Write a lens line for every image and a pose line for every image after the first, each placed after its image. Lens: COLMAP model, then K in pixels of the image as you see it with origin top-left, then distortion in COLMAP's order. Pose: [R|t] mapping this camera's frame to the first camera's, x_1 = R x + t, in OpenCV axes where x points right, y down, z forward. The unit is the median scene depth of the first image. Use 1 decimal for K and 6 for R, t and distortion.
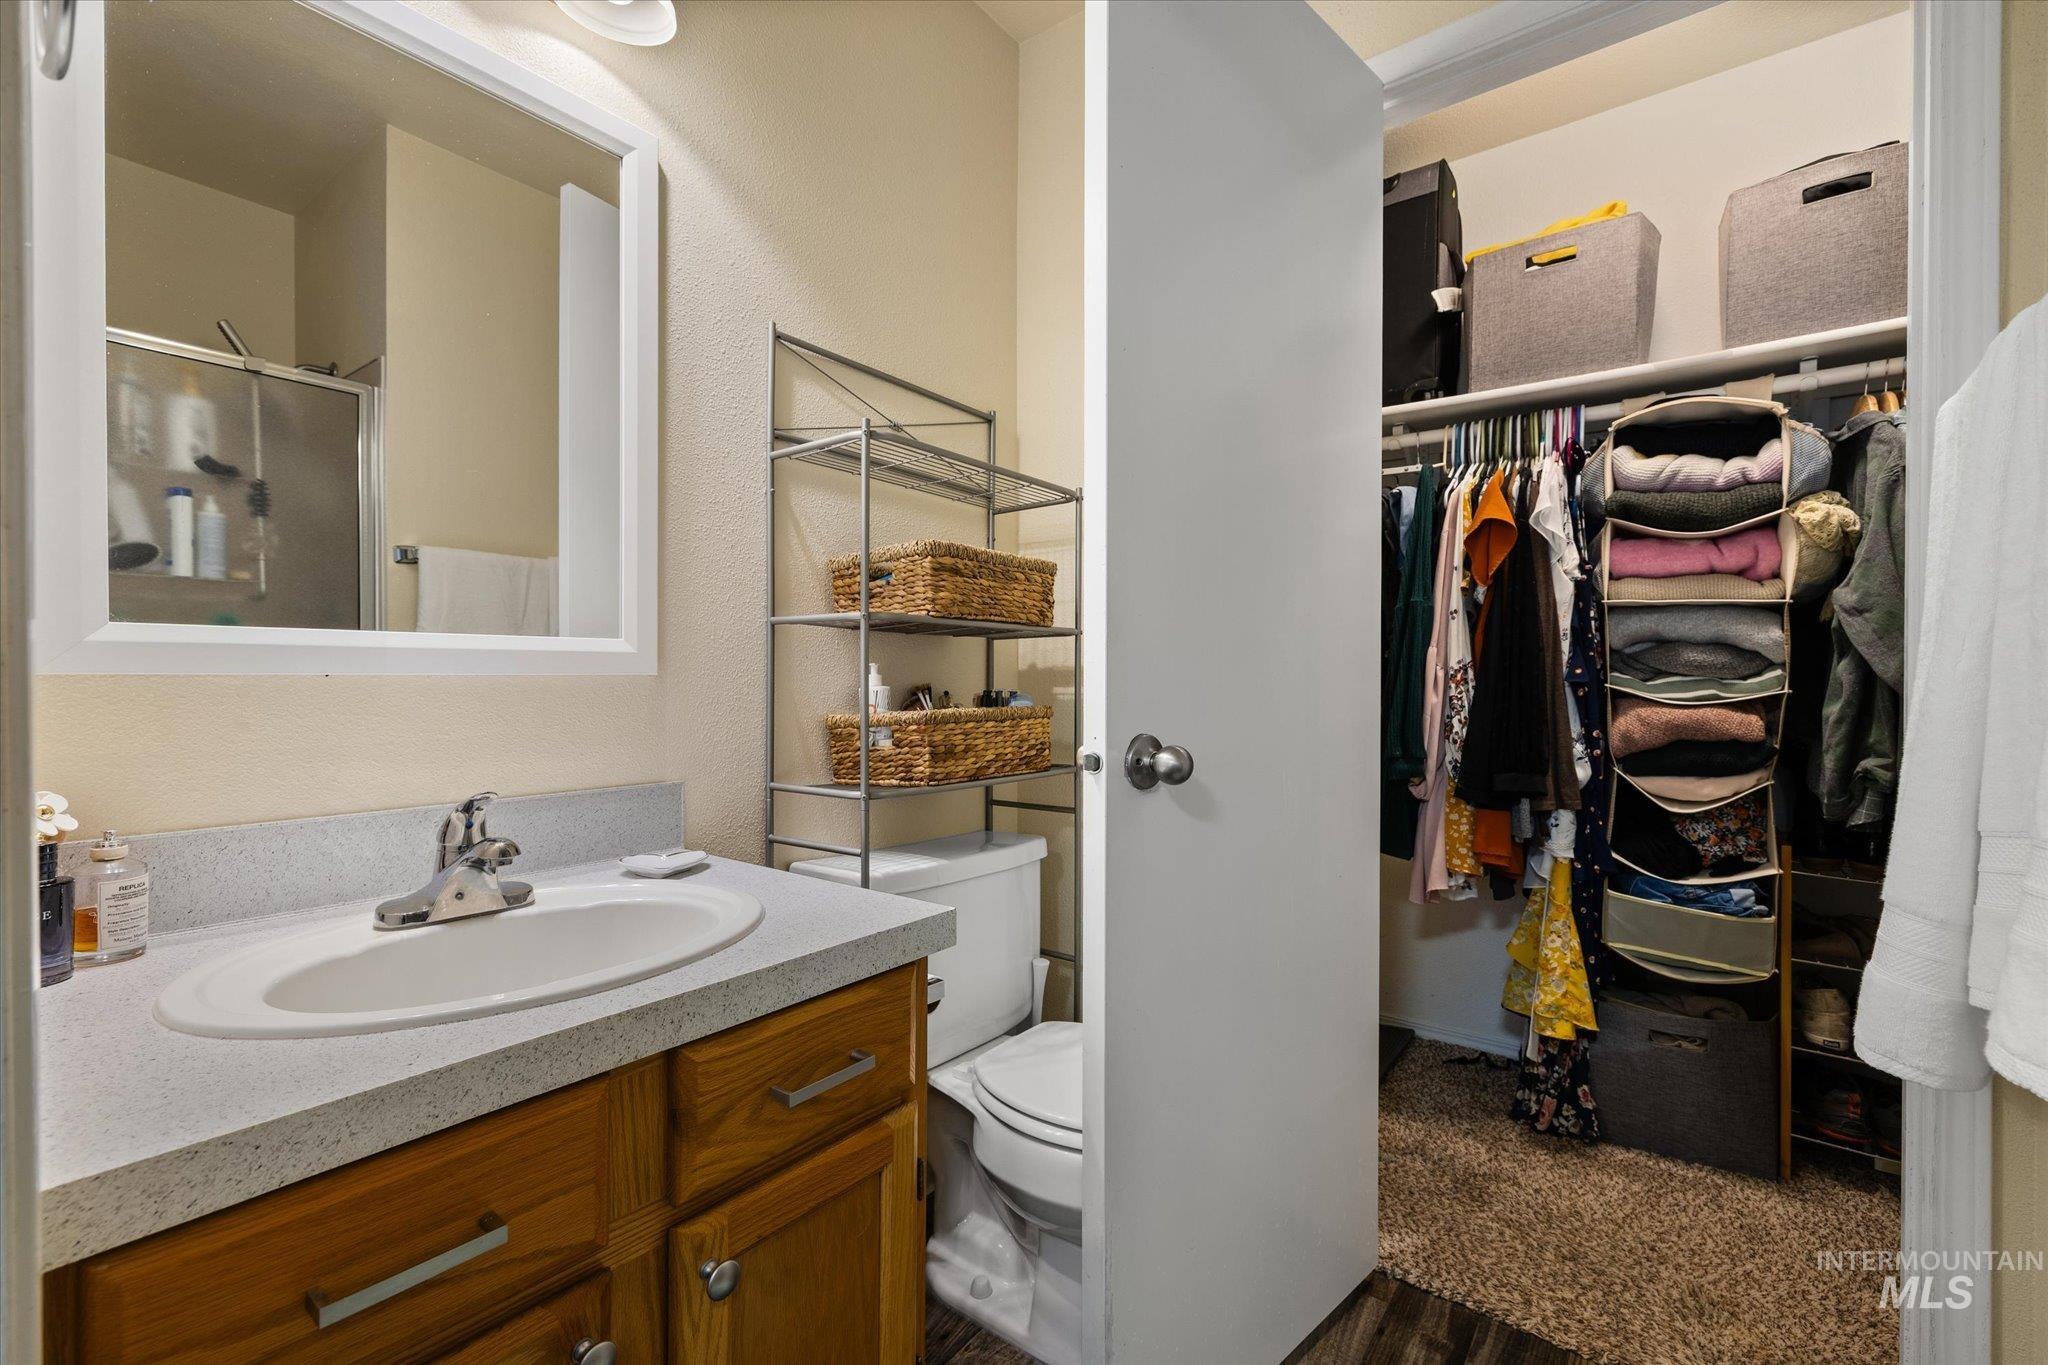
lens RADIAL K [[861.0, 0, 1029.2], [0, 861.0, 689.8], [0, 0, 1]] dist [-0.000392, -0.000152]
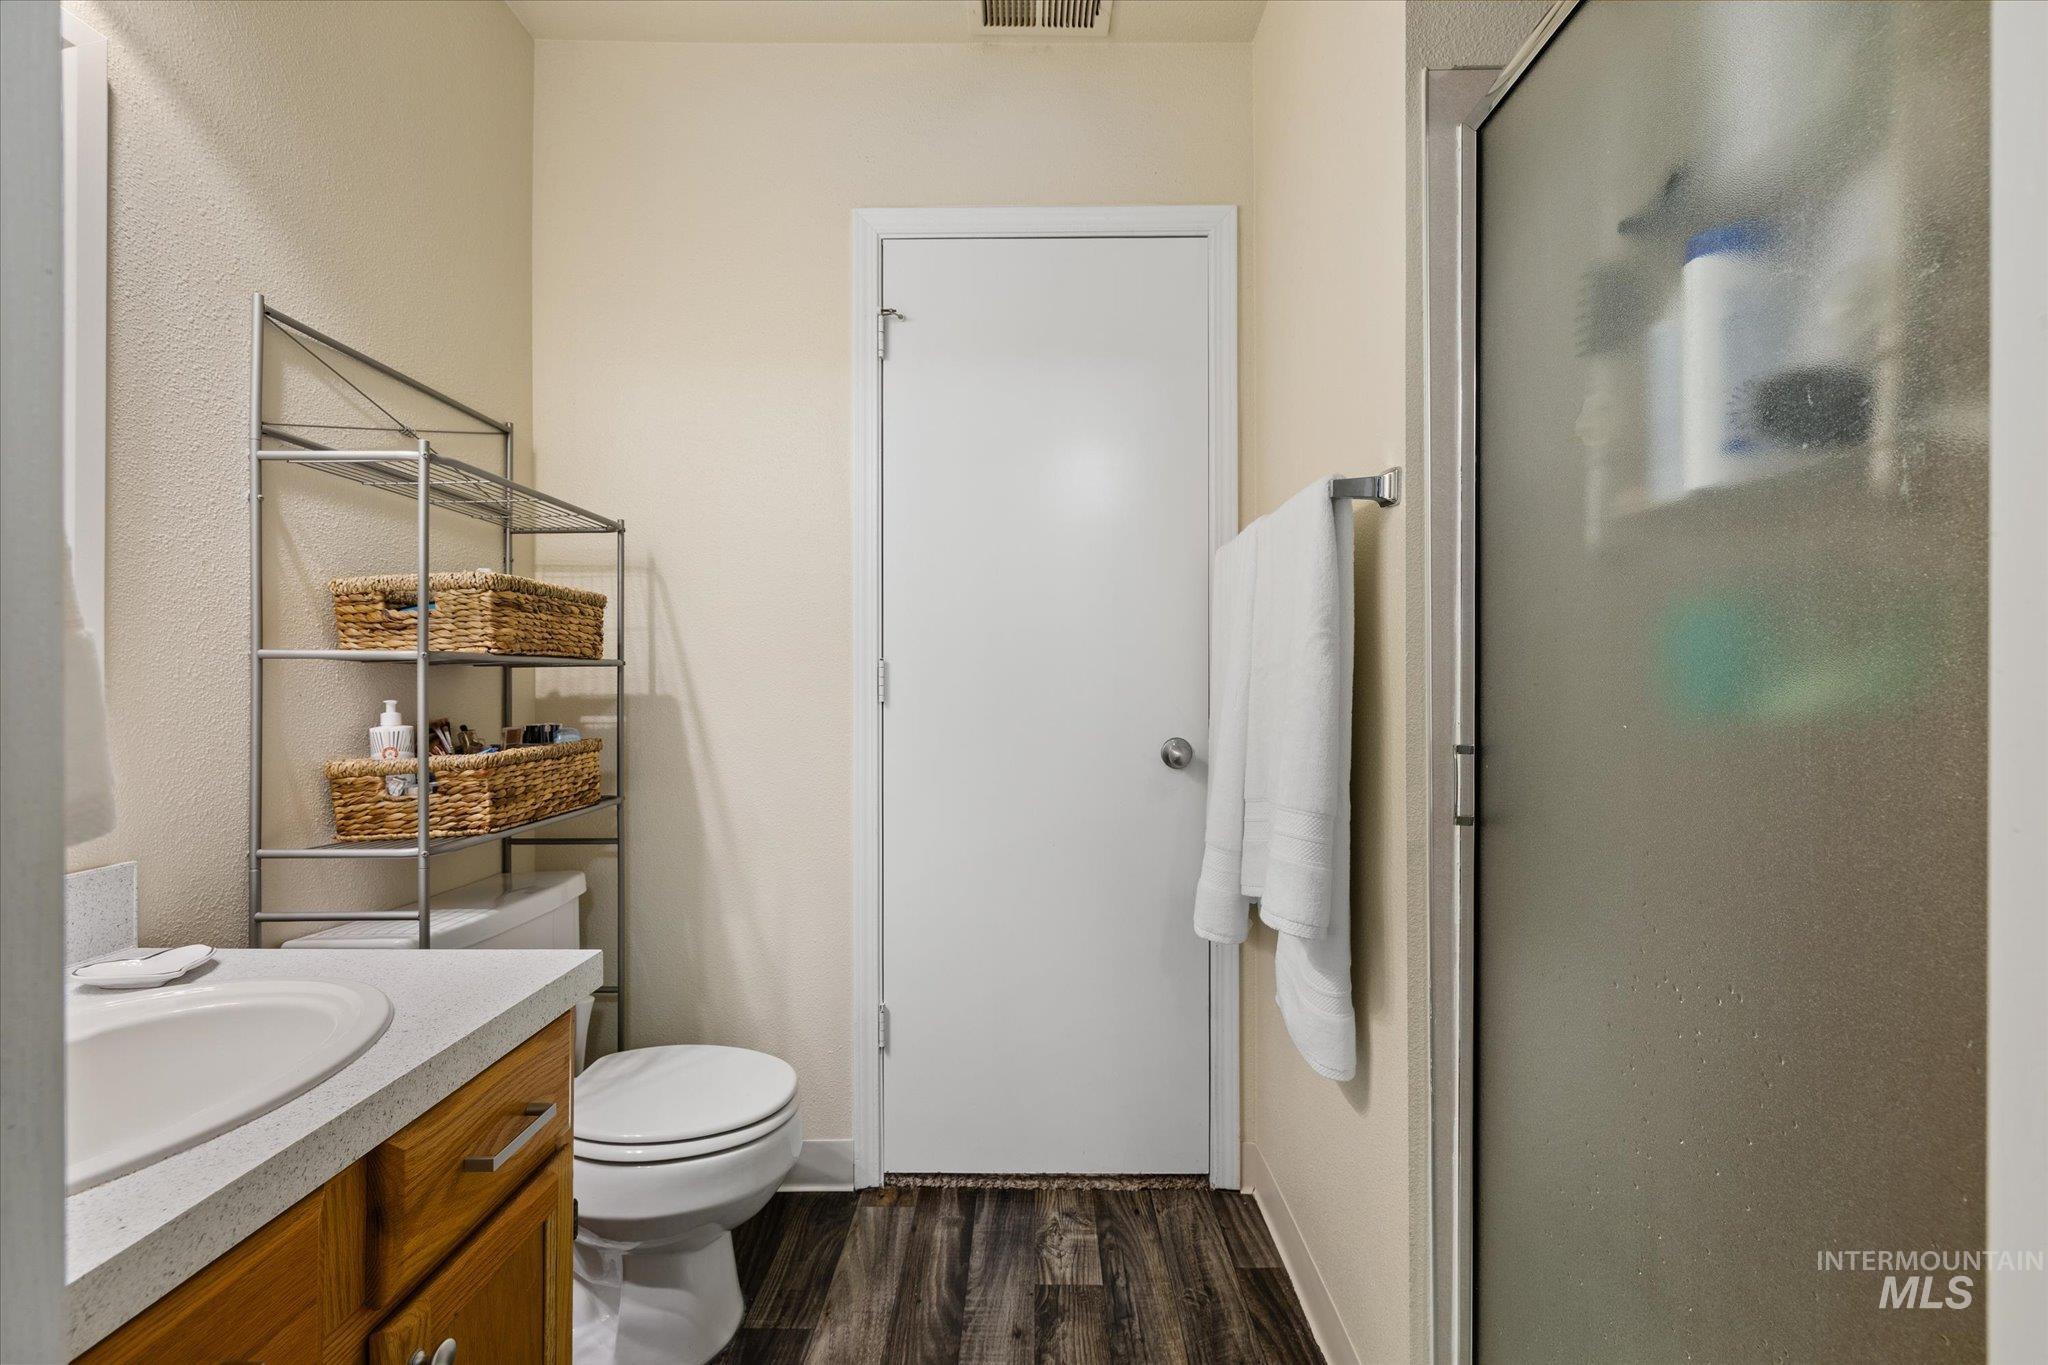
lens RADIAL K [[856.5, 0, 1020.6], [0, 856.5, 679.7], [0, 0, 1]] dist [-0.000161, -0.000747]
pose [[0.799231, -0.000399, 0.601023, -0.208054], [0.007635, 0.999926, -0.009488, -0.041875], [-0.600975, 0.012172, 0.799175, -0.097975]]
